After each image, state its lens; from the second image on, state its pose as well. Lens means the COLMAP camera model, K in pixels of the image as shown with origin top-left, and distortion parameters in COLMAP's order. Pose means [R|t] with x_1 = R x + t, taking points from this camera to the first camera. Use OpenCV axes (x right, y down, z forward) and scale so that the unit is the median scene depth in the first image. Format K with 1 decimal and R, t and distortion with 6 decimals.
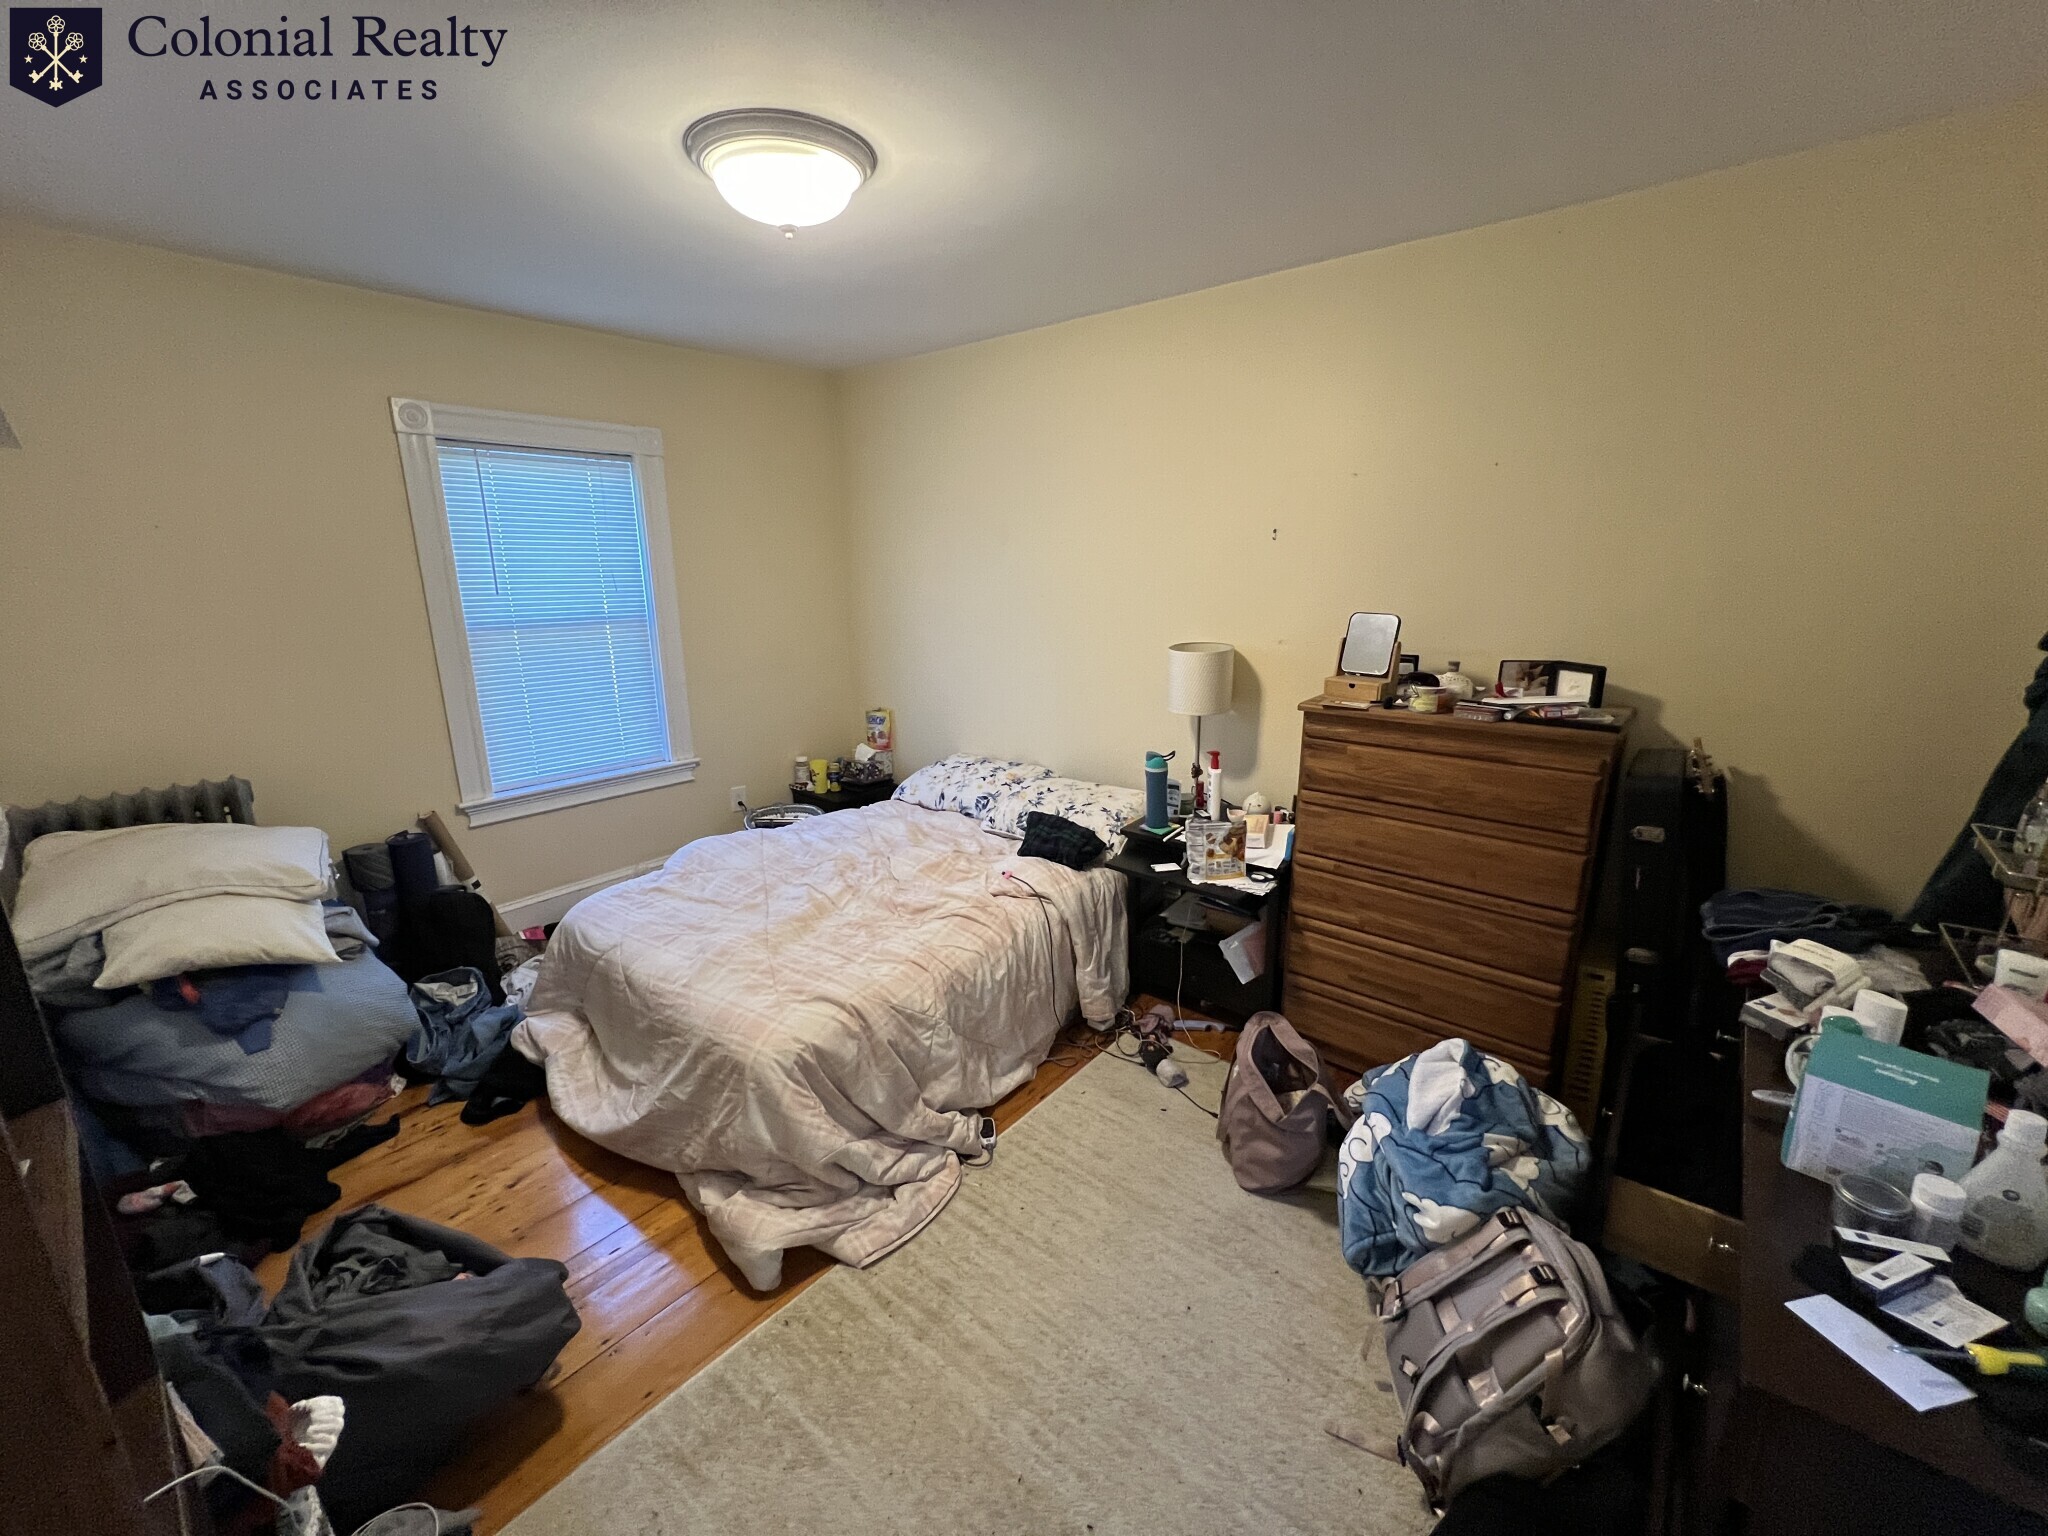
lens RADIAL K [[819.4, 0, 1030.9], [0, 819.4, 761.1], [0, 0, 1]] dist [-0.001852, -0.000236]
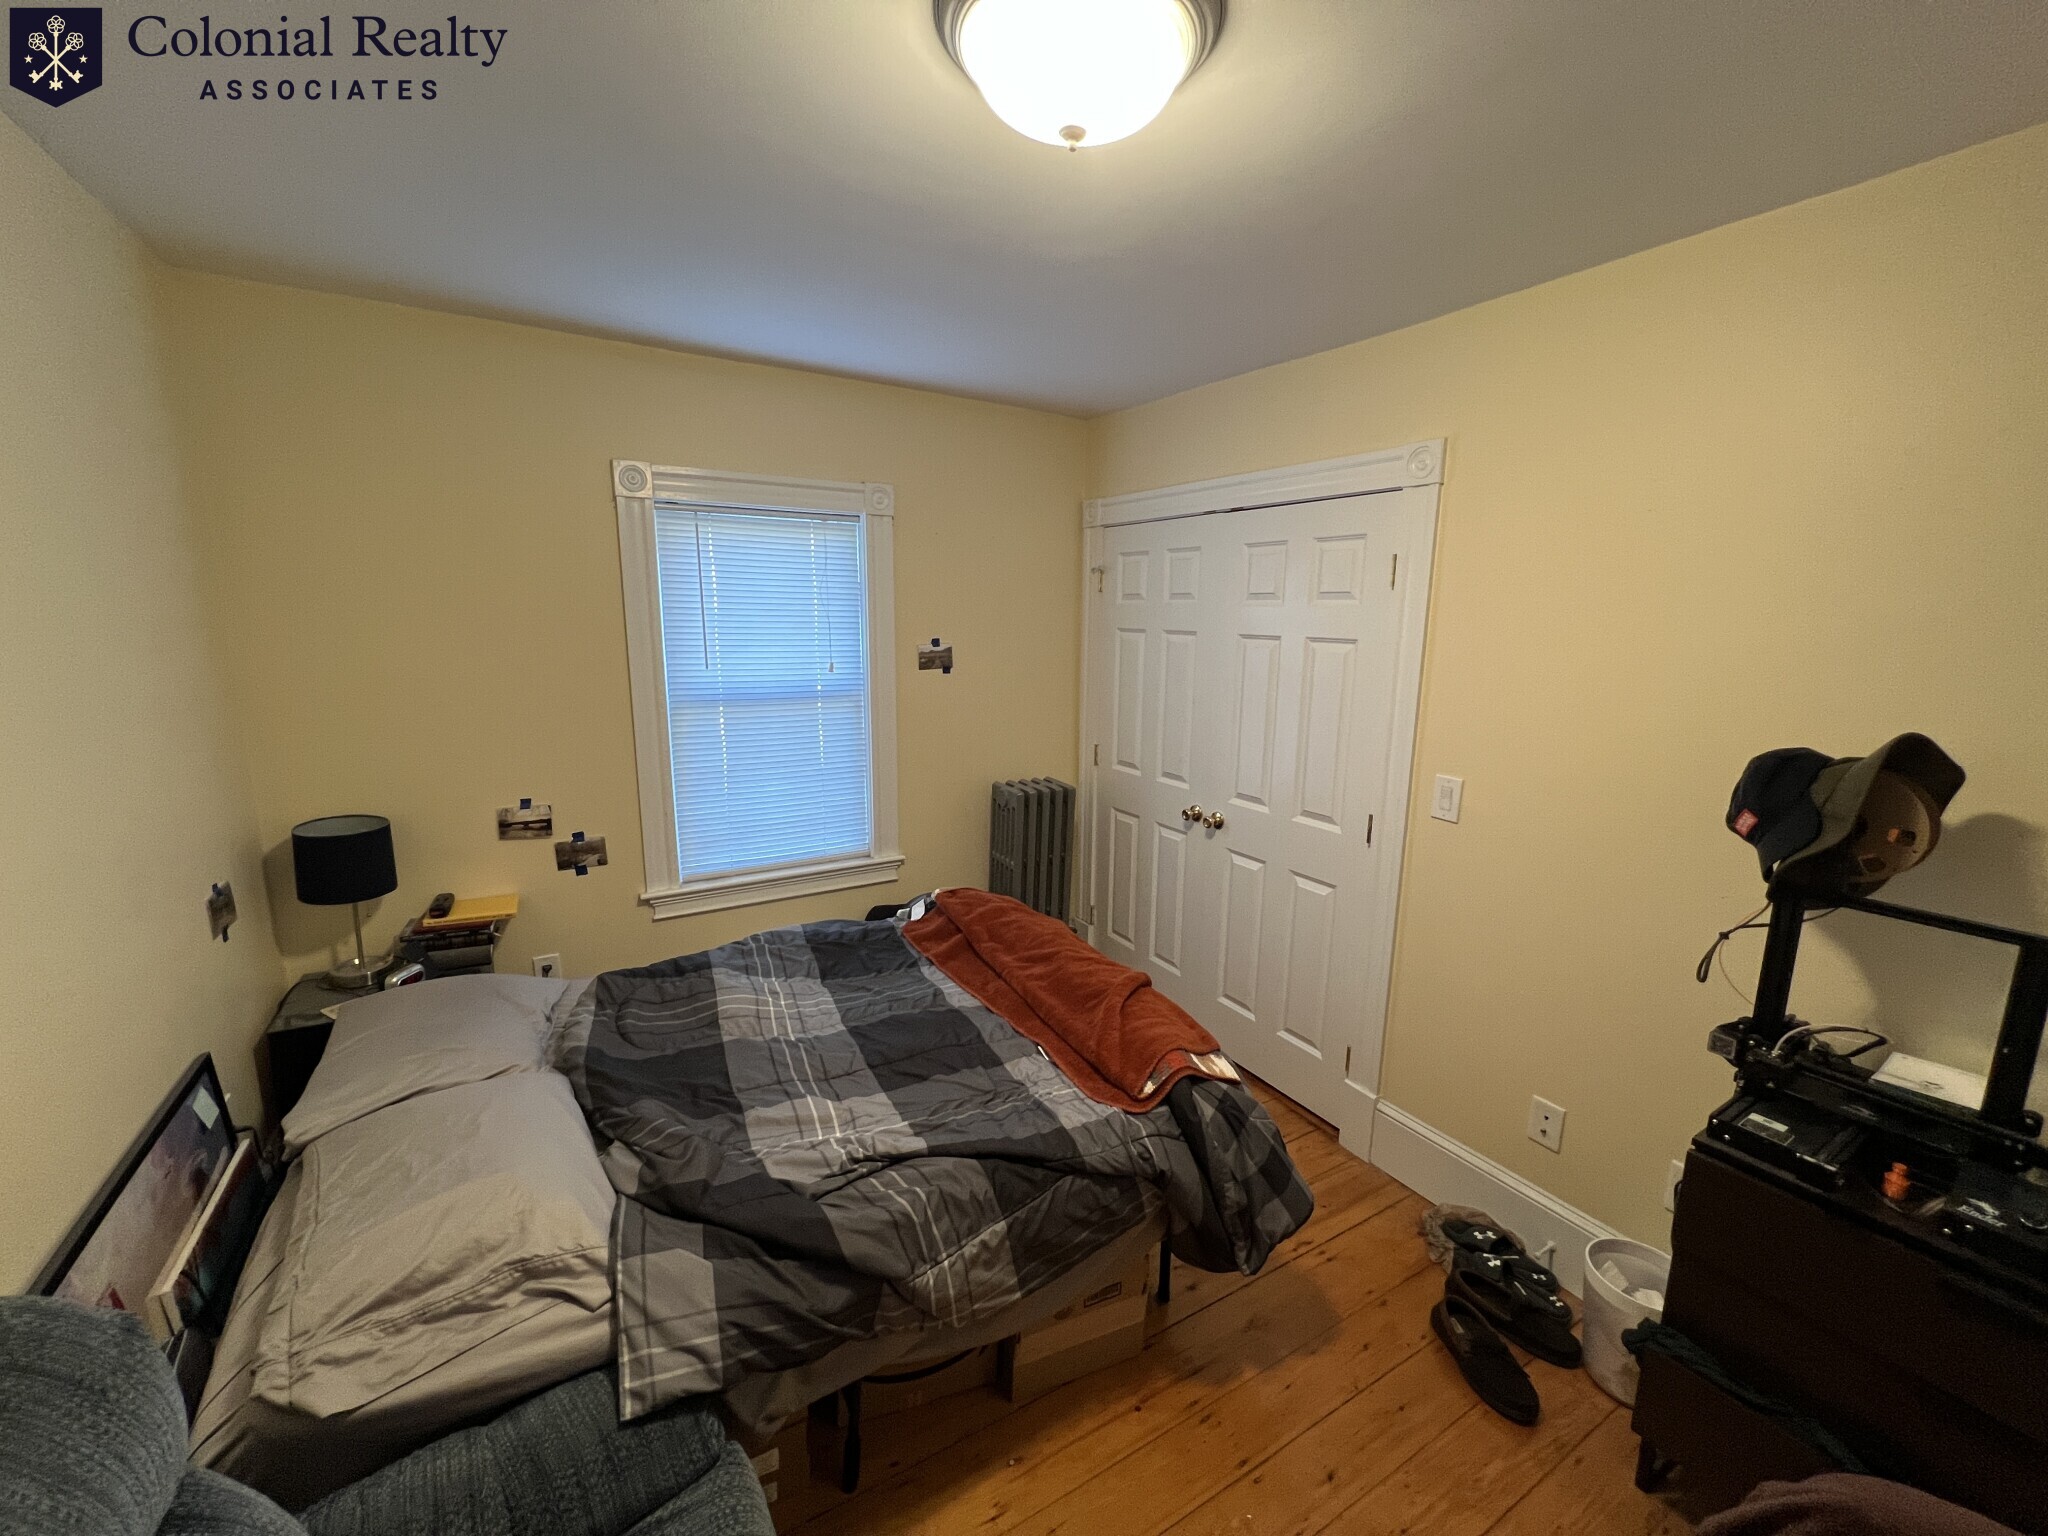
lens RADIAL K [[819.4, 0, 1025.9], [0, 819.4, 751.1], [0, 0, 1]] dist [-0.001852, -0.000236]
pose [[0.940618, 0.071484, -0.331856, -0.006935], [-0.095967, 0.993695, -0.057962, -0.093303], [0.325621, 0.086368, 0.941547, 0.264885]]
